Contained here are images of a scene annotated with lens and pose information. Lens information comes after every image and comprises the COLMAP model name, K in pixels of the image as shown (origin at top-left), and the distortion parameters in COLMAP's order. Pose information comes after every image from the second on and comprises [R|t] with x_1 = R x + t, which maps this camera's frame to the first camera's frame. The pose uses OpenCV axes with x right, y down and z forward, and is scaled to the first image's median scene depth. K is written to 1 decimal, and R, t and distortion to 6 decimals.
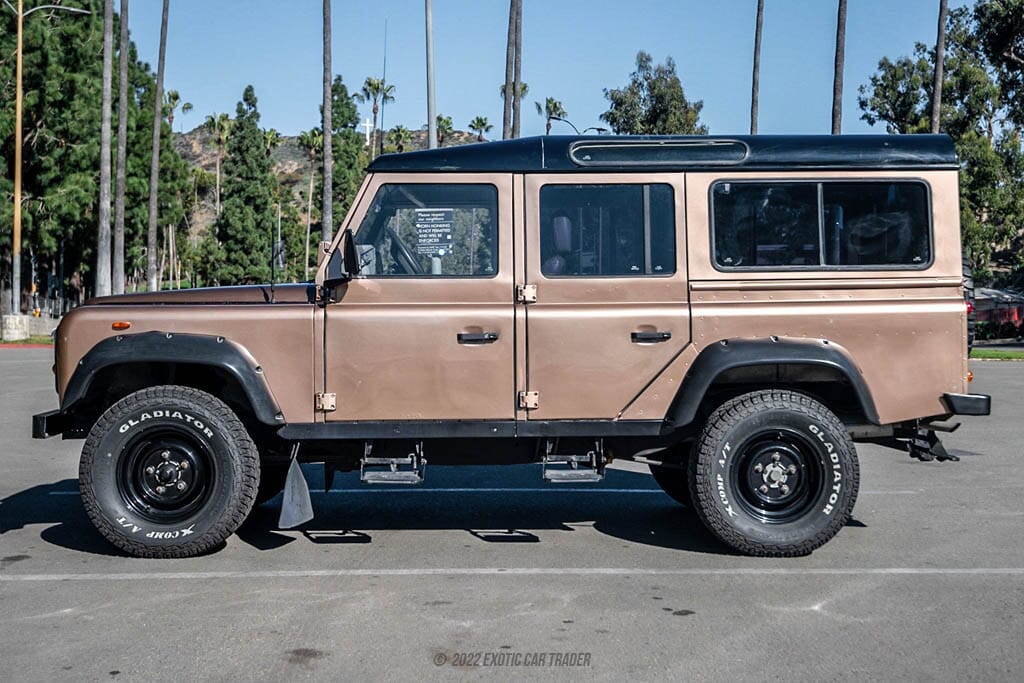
lens RADIAL K [[1281.9, 0, 556.4], [0, 1281.9, 320.2], [0, 0, 1]] dist [0.001936, 0.009656]
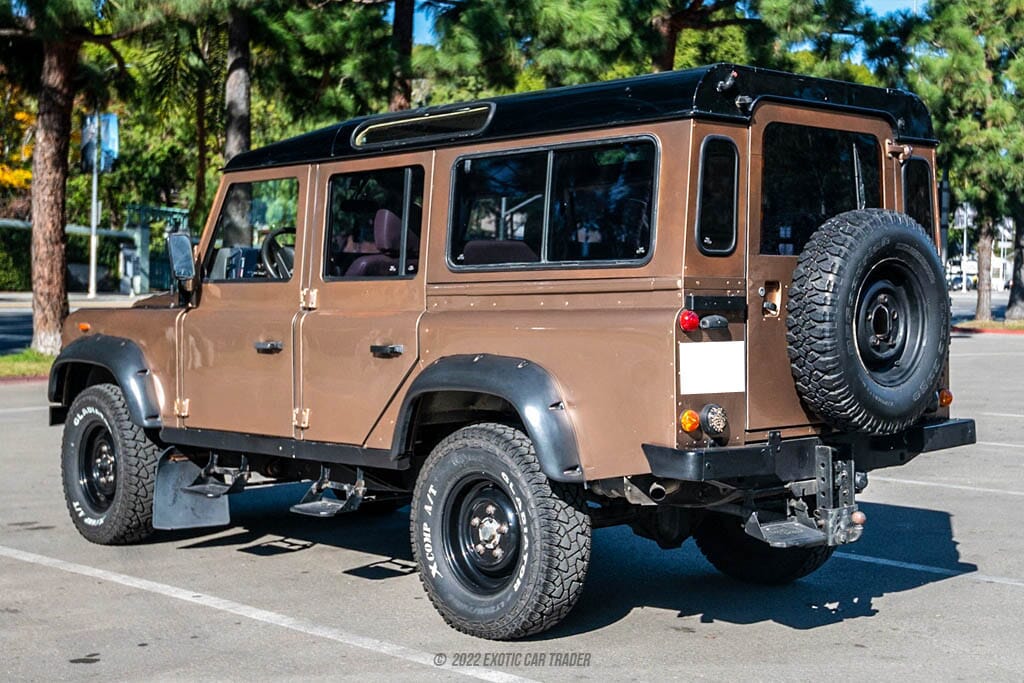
lens RADIAL K [[1570.2, 0, 618.6], [0, 1570.2, 340.9], [0, 0, 1]] dist [-0.031479, -0.054341]
pose [[0.678172, 0.021323, -0.734594, 0.923493], [-0.004130, 0.999674, 0.025204, -0.020156], [0.734891, -0.014059, 0.678039, 0.413881]]
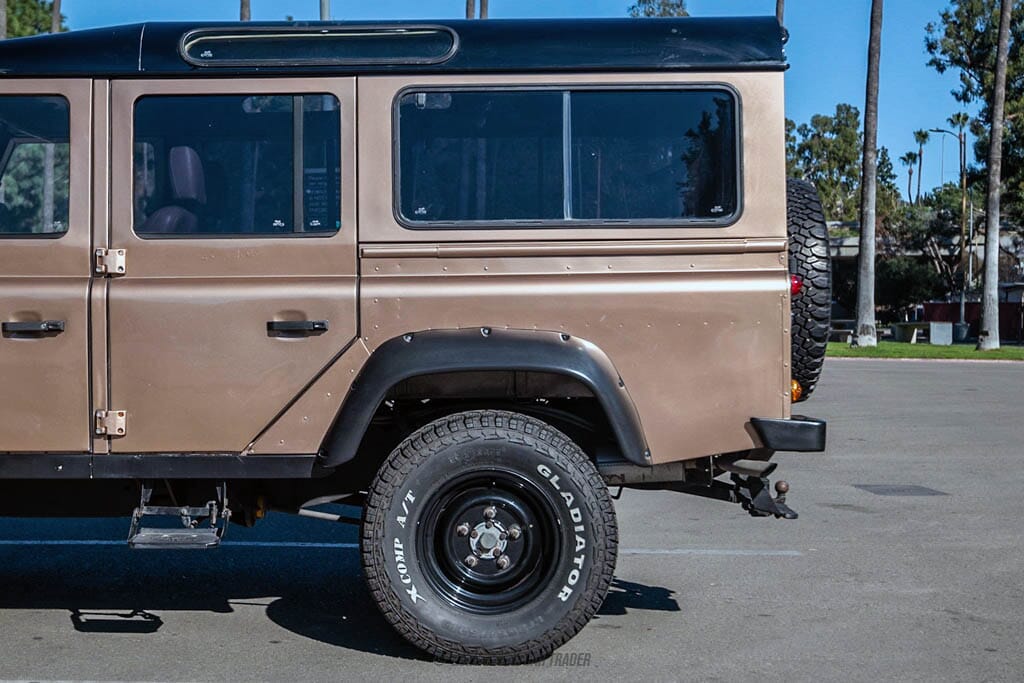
lens RADIAL K [[1480.9, 0, 510.6], [0, 1480.9, 379.0], [0, 0, 1]] dist [0.012543, -0.014281]
pose [[0.997930, 0.005404, -0.064086, 0.230040], [-0.002562, 0.999012, 0.044359, 0.005023], [0.064262, -0.044103, 0.996958, 0.249447]]
